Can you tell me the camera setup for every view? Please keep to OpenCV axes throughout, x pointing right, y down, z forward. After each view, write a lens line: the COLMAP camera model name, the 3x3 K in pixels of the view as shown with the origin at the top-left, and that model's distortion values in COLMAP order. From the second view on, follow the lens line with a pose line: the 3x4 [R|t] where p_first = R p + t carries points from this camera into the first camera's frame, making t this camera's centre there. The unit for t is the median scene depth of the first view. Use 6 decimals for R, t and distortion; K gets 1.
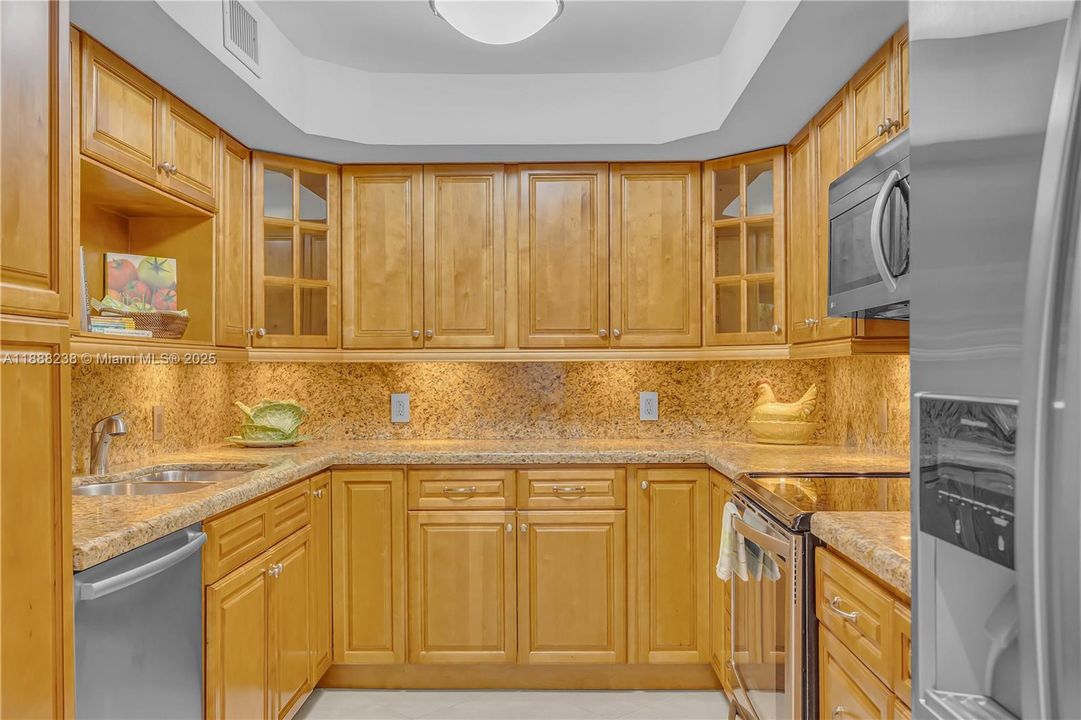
lens RADIAL K [[436.8, 0, 540.5], [0, 436.8, 360.0], [0, 0, 1]] dist [0.001267, 0.000128]
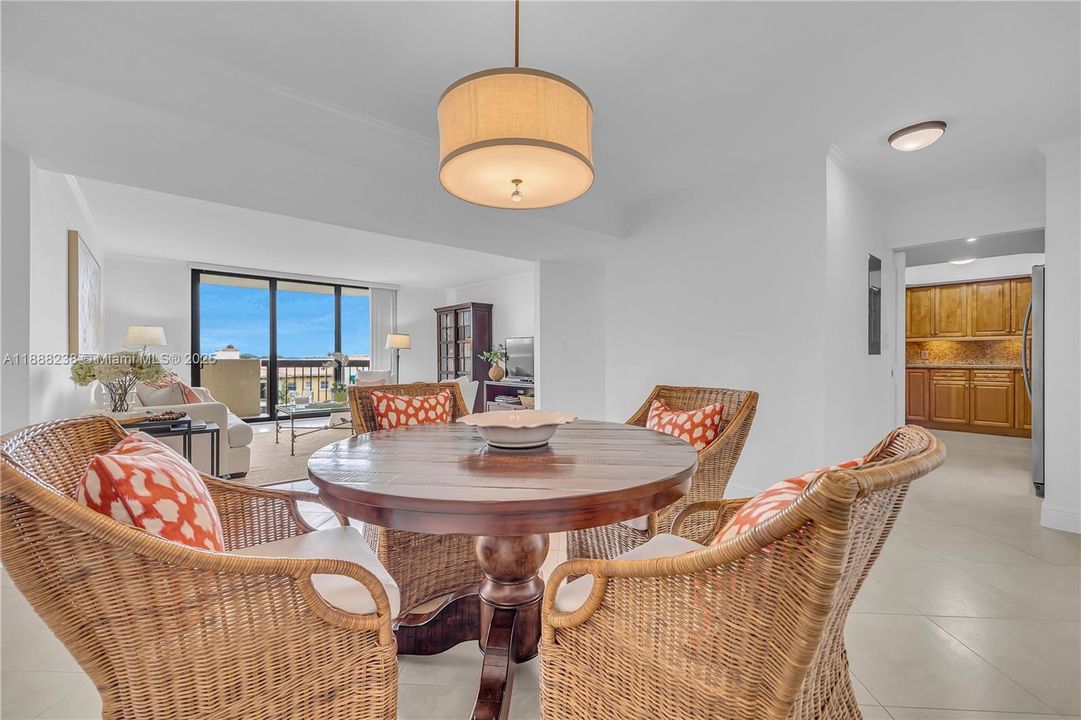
lens RADIAL K [[436.8, 0, 540.5], [0, 436.8, 360.0], [0, 0, 1]] dist [0.001267, 0.000128]
pose [[0.622707, 0.008378, -0.782410, 0.528675], [-0.000730, 0.999948, 0.010127, 0.126899], [0.782454, -0.005735, 0.622681, -3.778764]]
